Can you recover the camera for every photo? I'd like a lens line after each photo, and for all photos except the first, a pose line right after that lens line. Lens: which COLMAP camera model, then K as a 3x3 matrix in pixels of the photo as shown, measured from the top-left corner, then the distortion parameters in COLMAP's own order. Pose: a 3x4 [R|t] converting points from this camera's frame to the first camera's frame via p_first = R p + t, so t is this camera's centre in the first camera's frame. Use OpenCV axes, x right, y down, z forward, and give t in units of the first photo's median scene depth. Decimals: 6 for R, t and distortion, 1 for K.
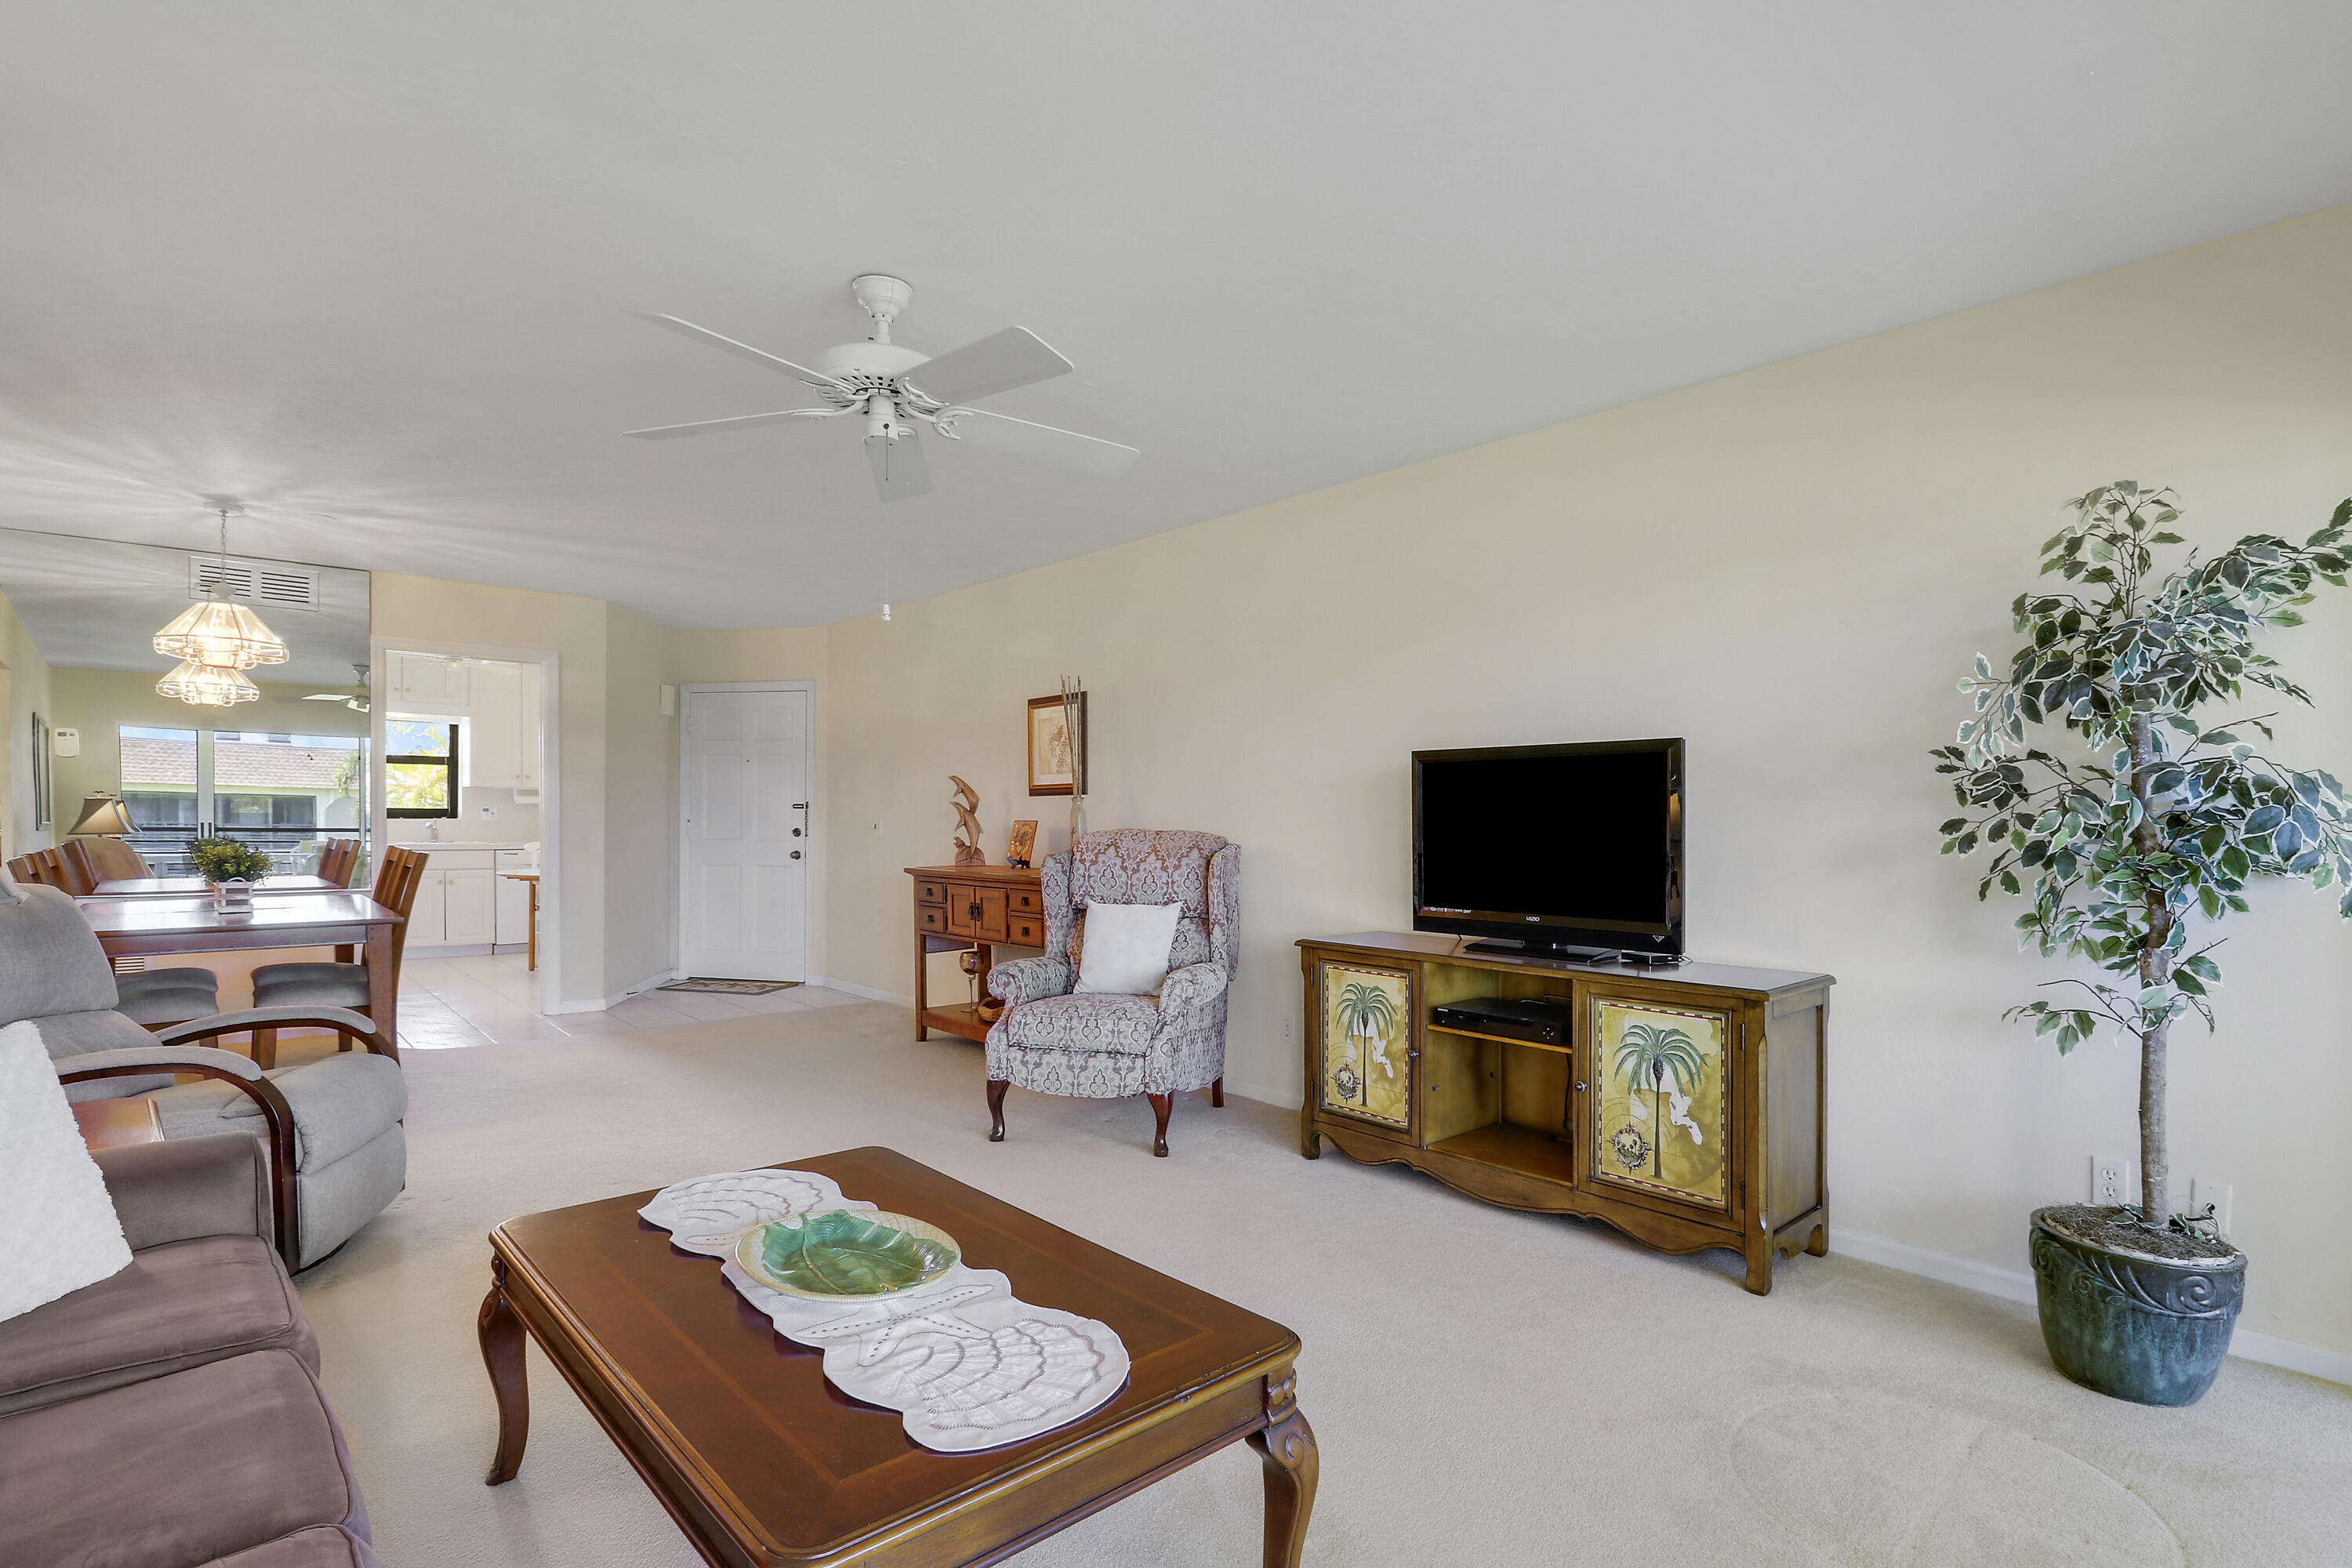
lens RADIAL K [[1118.4, 0, 1173.0], [0, 1118.4, 831.6], [0, 0, 1]] dist [-0.001270, -0.012836]
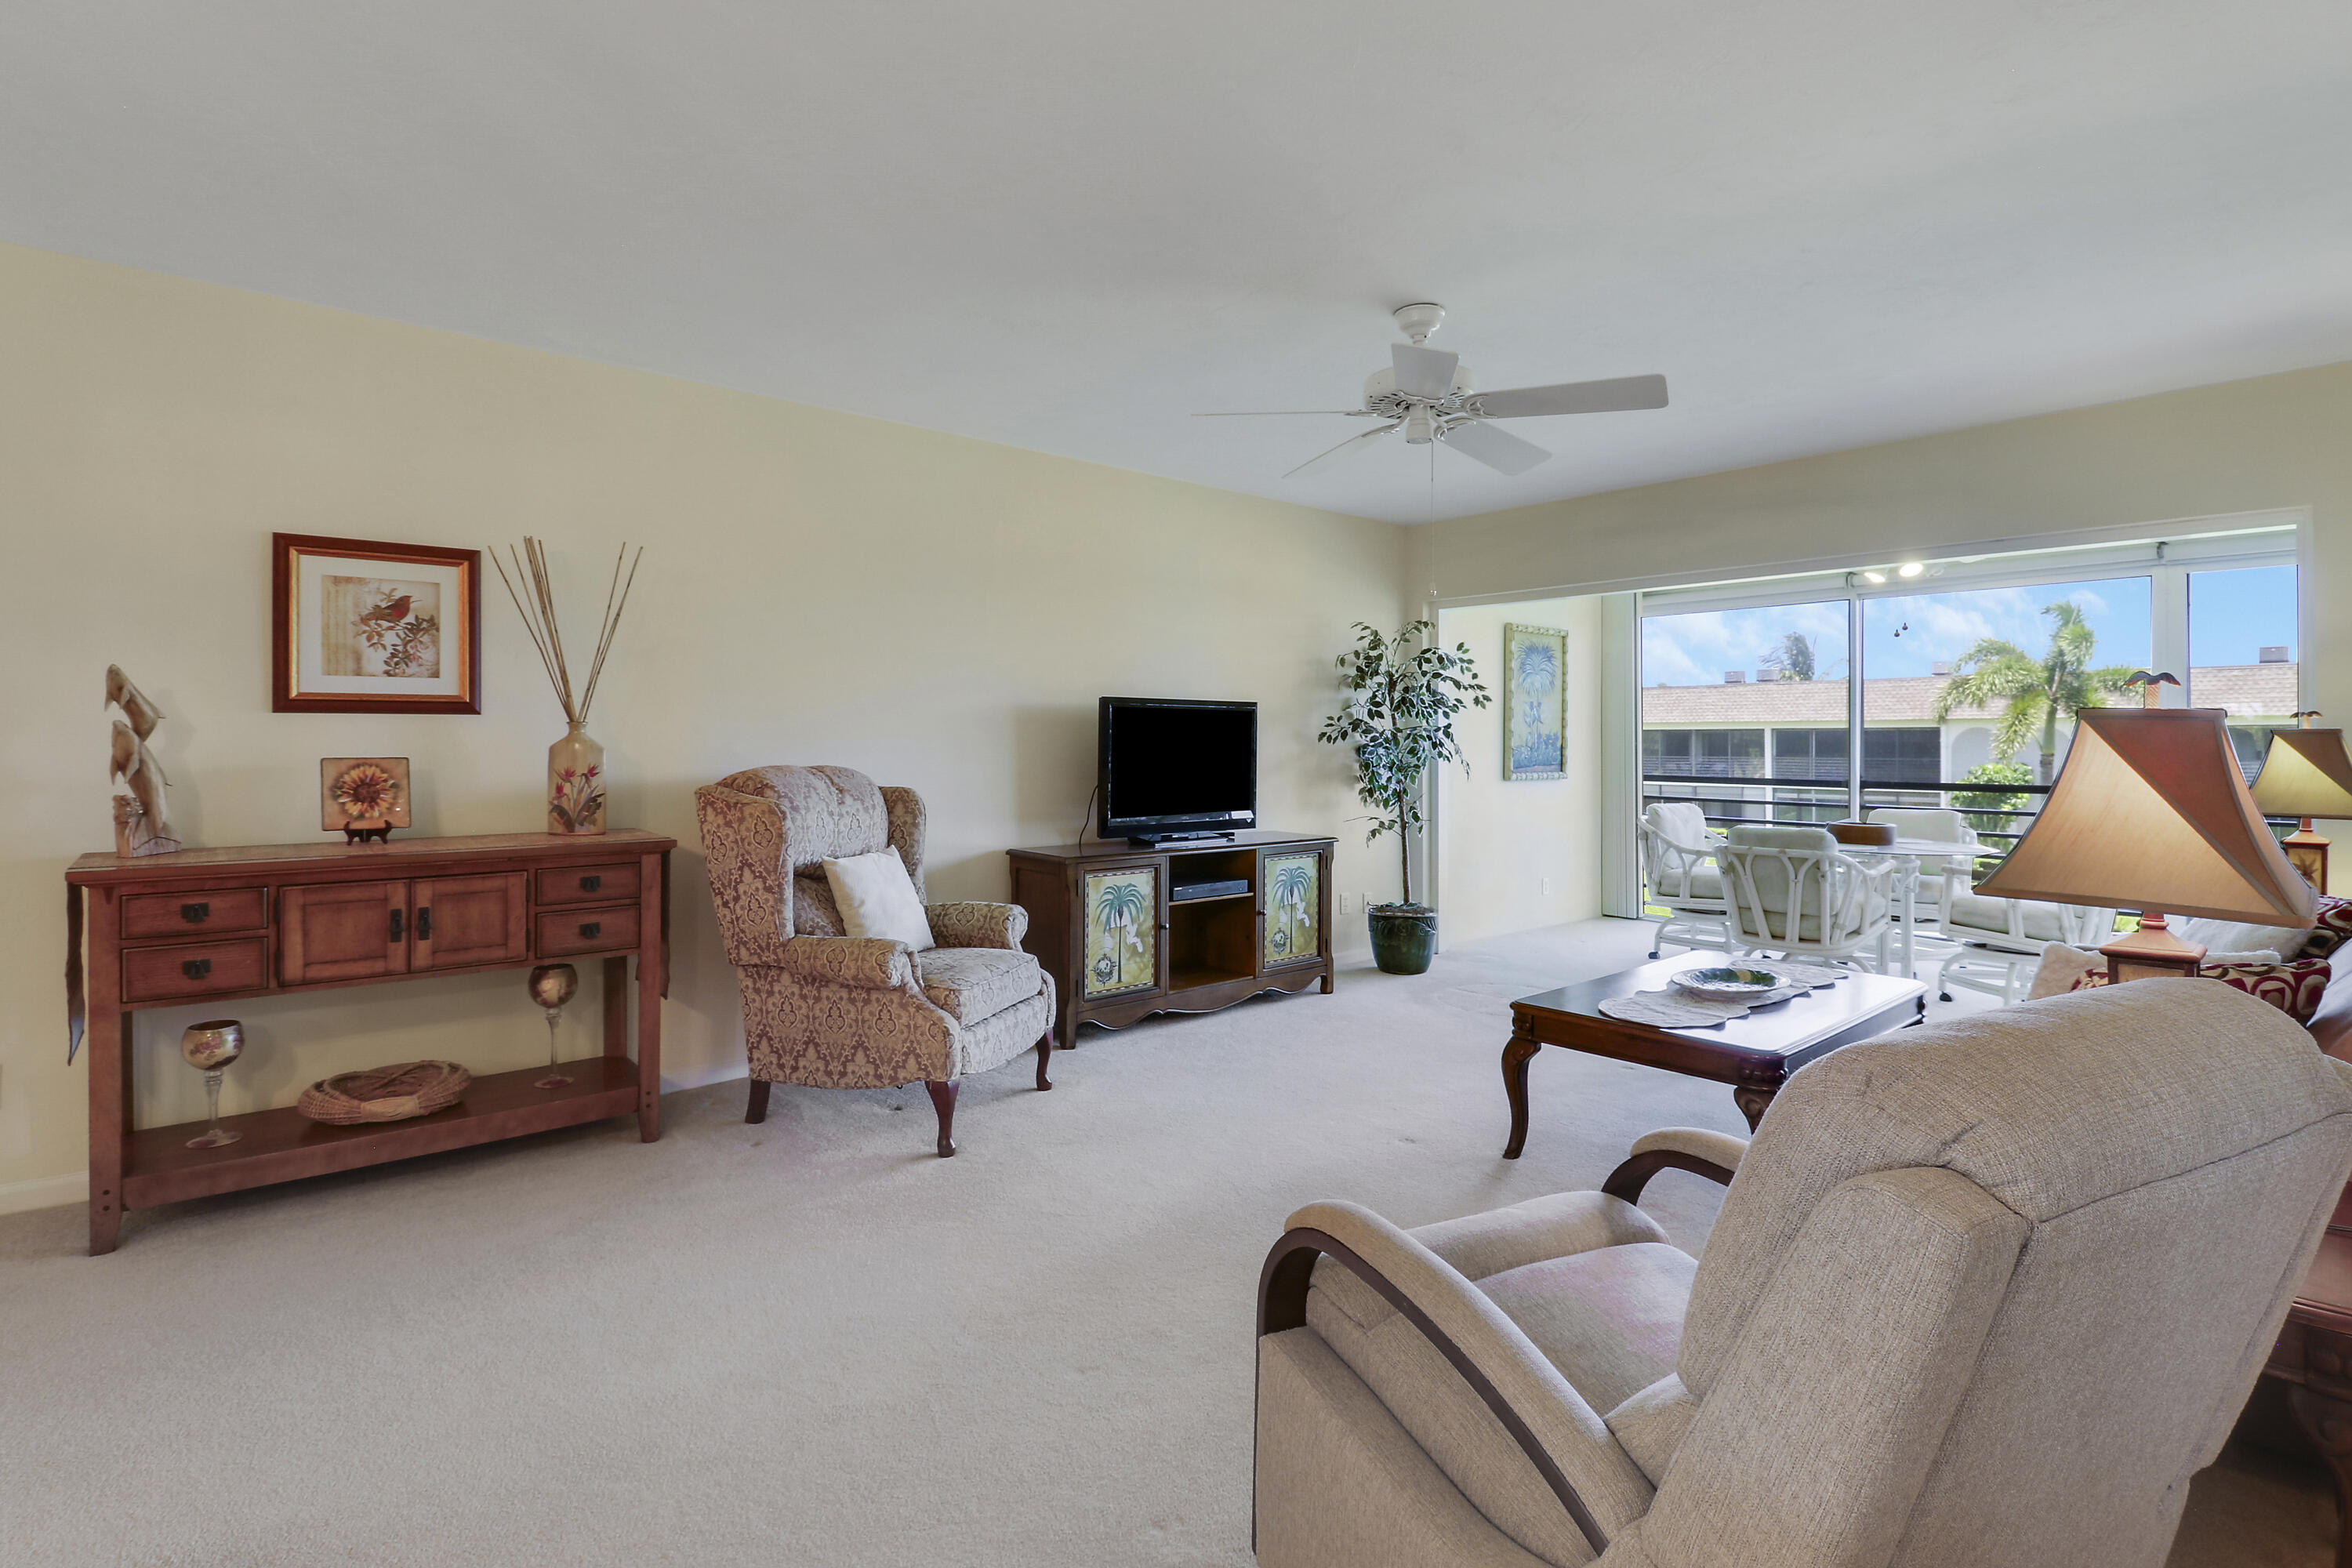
lens RADIAL K [[1118.4, 0, 1157.0], [0, 1118.4, 730.7], [0, 0, 1]] dist [-0.001270, -0.012836]
pose [[0.035209, 0.001025, 0.999379, -1.050563], [0.005829, 0.999982, -0.001231, -0.031472], [-0.999363, 0.005868, 0.035203, 0.900080]]
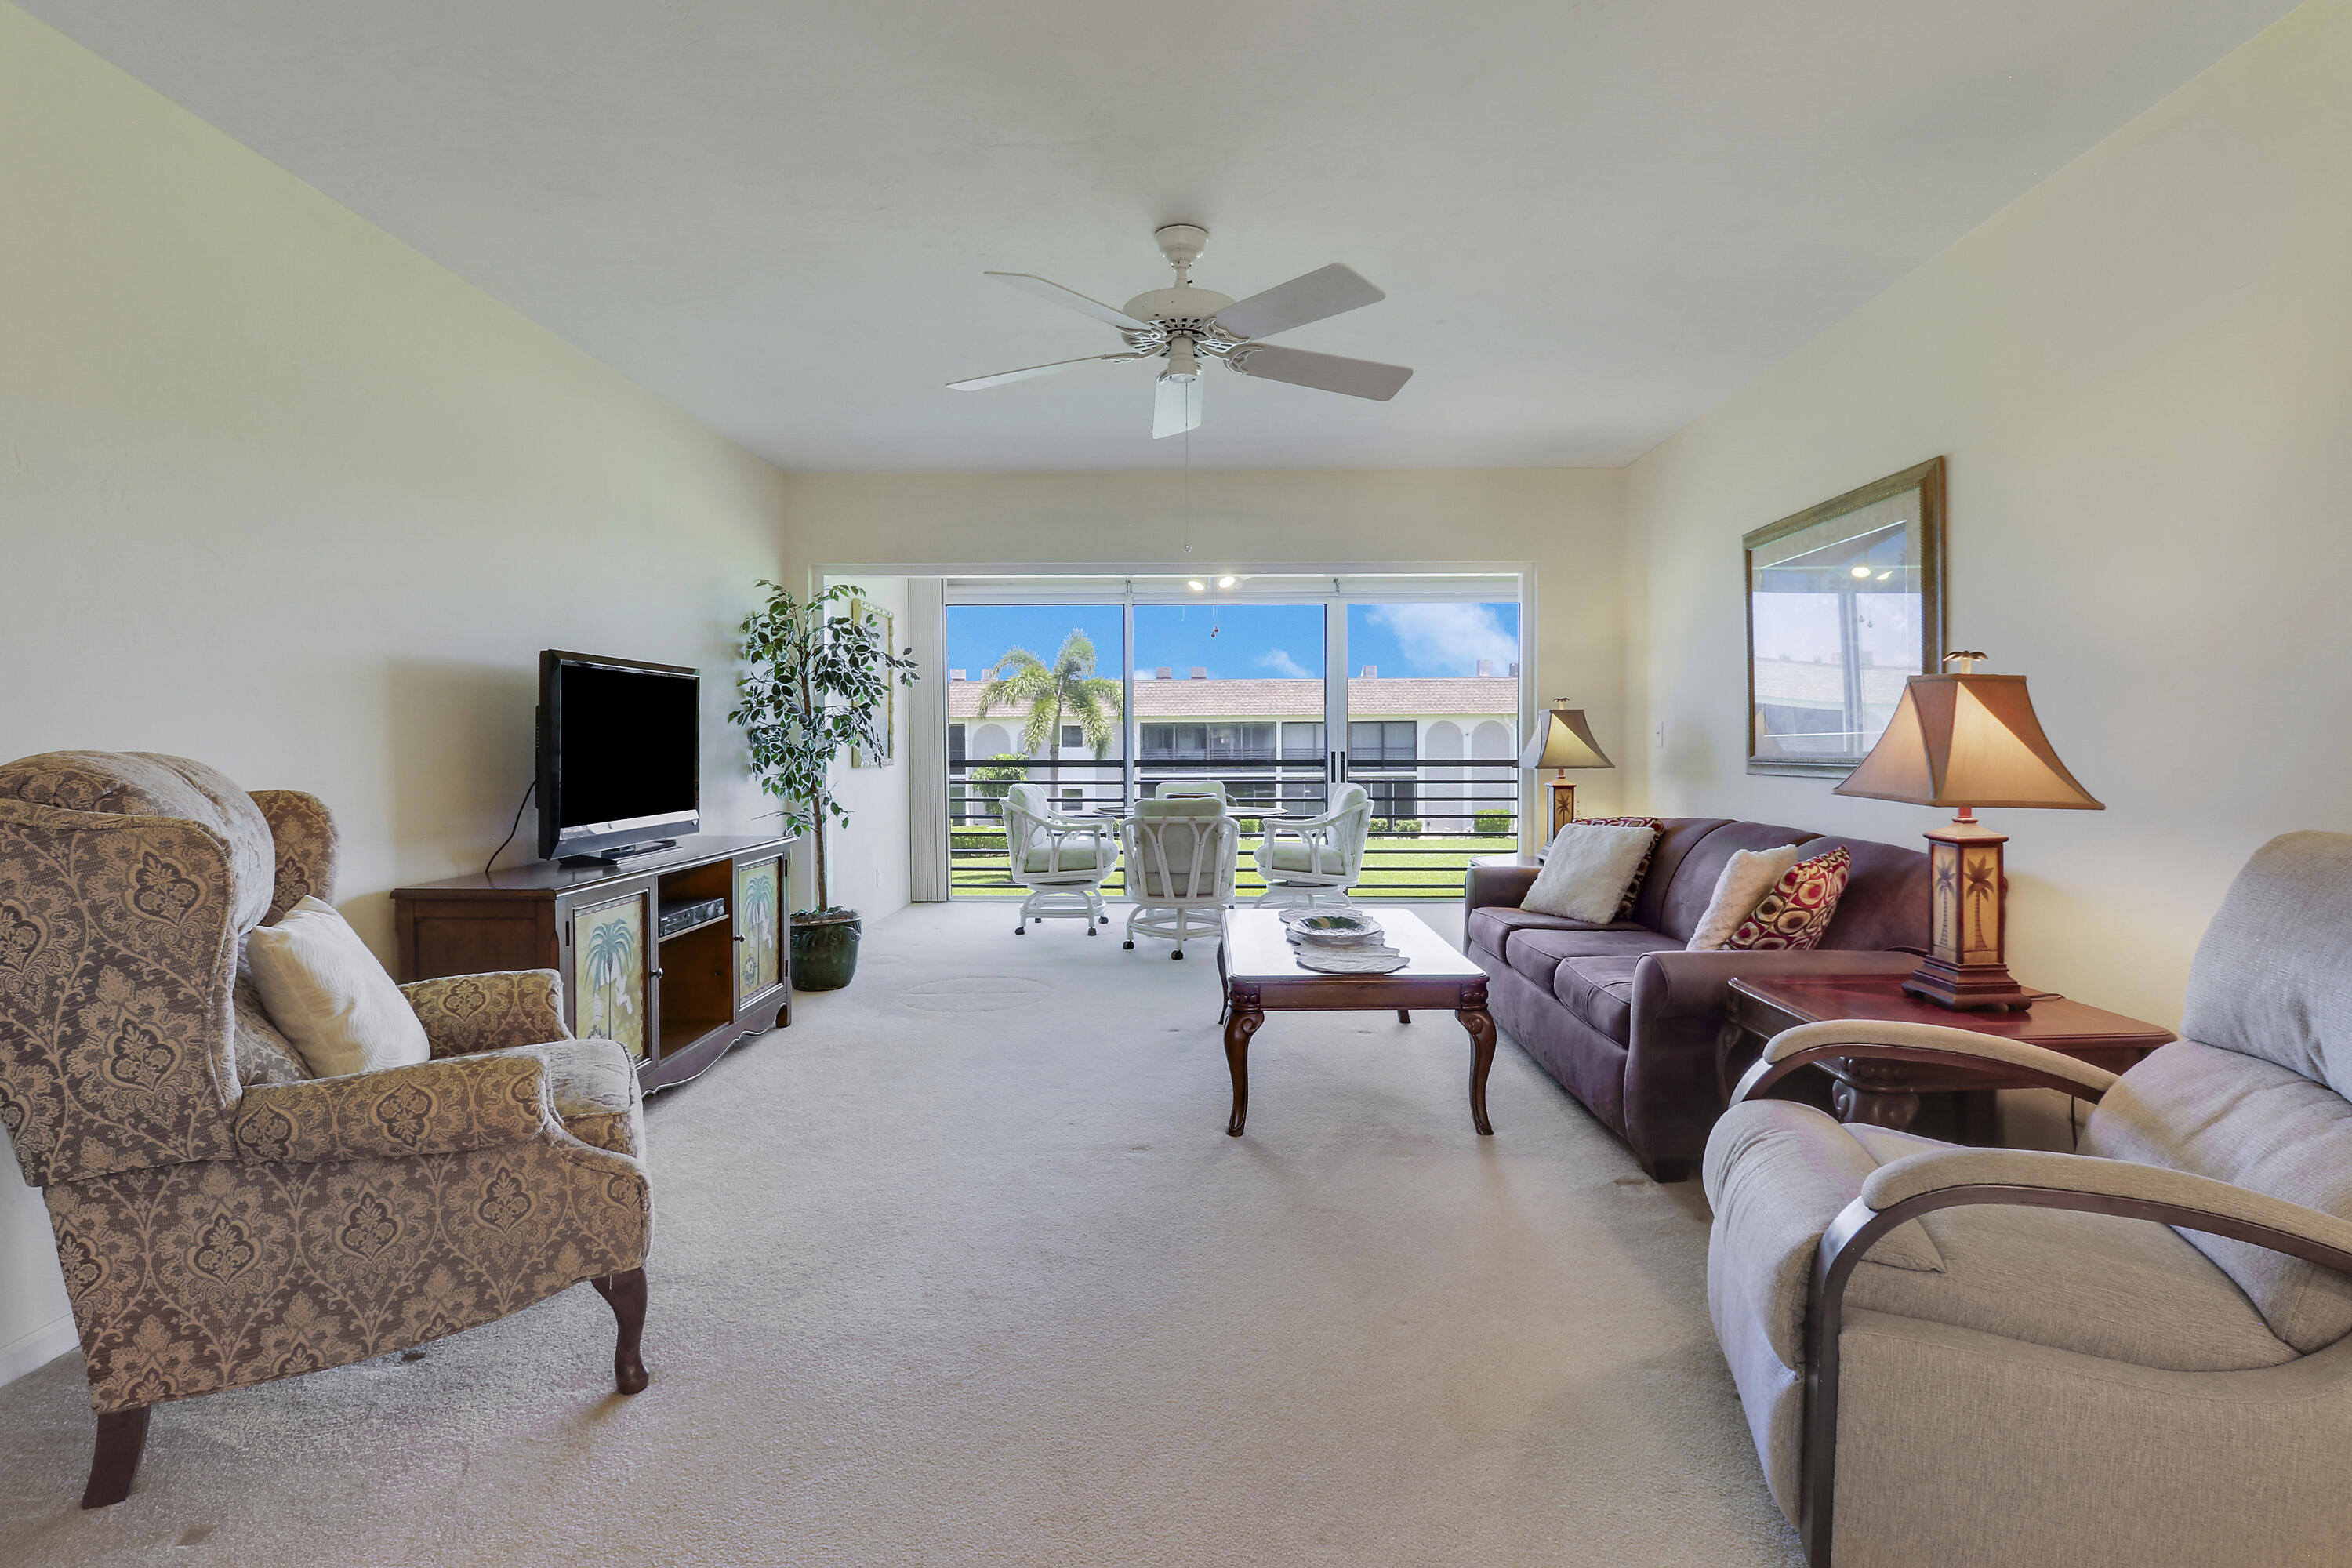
lens RADIAL K [[1118.4, 0, 1185.4], [0, 1118.4, 758.4], [0, 0, 1]] dist [-0.001270, -0.012836]
pose [[-0.732438, -0.016737, 0.680628, -0.719671], [0.004585, 0.999554, 0.029513, -0.011206], [-0.680818, 0.024737, -0.732034, 1.300994]]
